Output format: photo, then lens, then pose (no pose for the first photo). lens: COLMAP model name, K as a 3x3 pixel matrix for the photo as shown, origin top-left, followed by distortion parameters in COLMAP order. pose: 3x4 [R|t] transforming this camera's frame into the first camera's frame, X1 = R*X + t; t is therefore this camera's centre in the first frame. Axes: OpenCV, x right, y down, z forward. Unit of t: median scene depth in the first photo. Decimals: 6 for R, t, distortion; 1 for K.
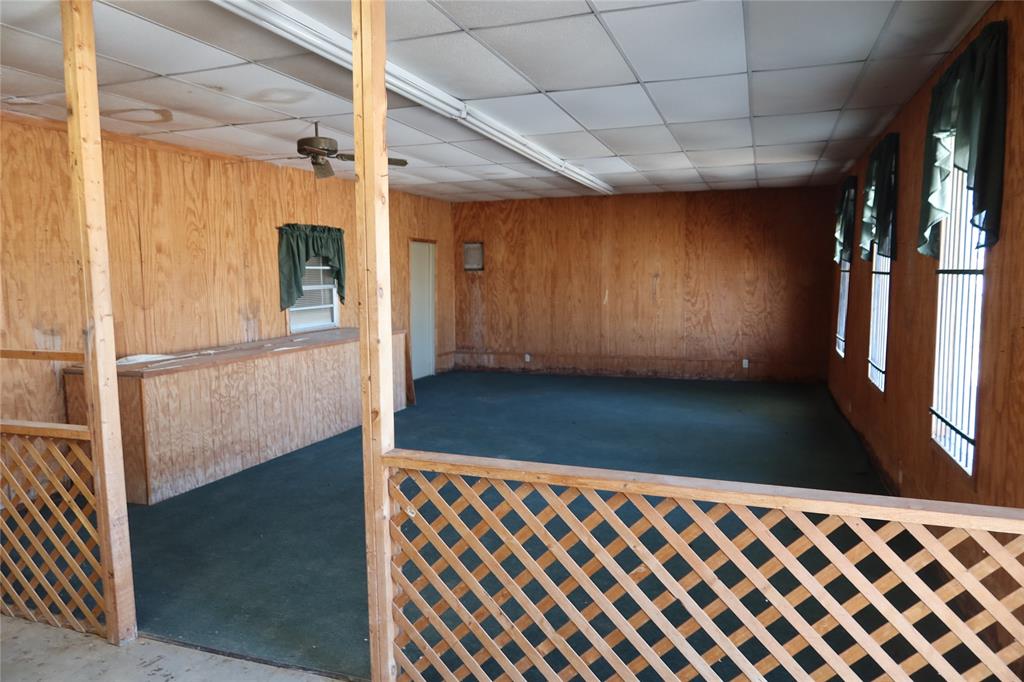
lens RADIAL K [[722.3, 0, 510.8], [0, 722.3, 344.2], [0, 0, 1]] dist [-0.004581, -0.000829]
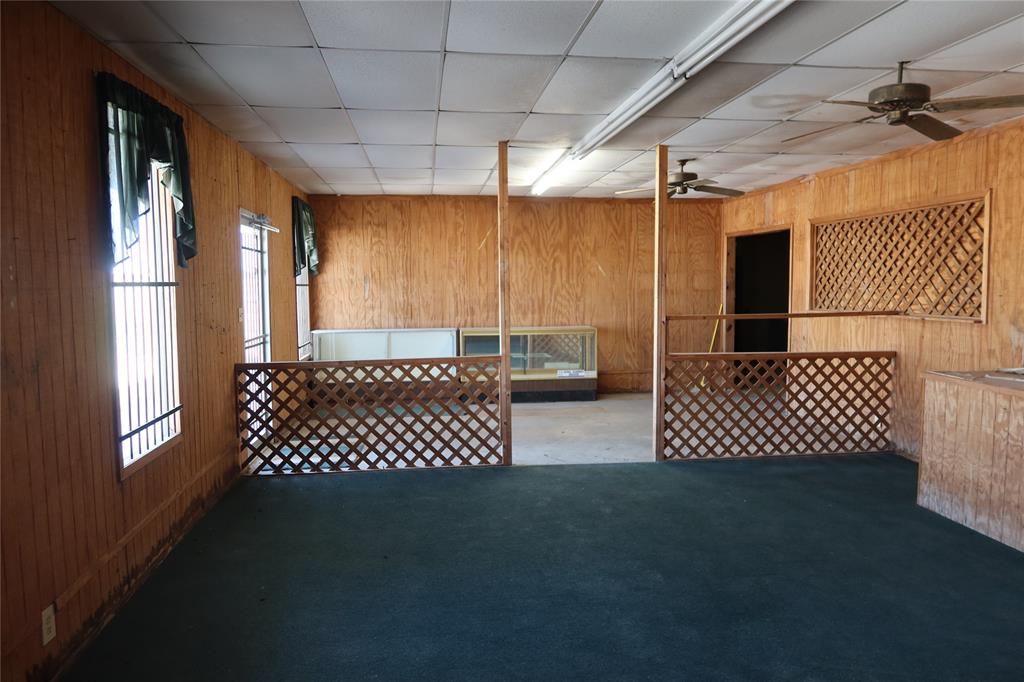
lens RADIAL K [[722.3, 0, 512.1], [0, 722.3, 339.0], [0, 0, 1]] dist [-0.004581, -0.000829]
pose [[-0.894967, 0.055988, -0.442605, 0.439314], [-0.022958, 0.985000, 0.171022, -0.163328], [0.445541, 0.163220, -0.880257, 1.614391]]
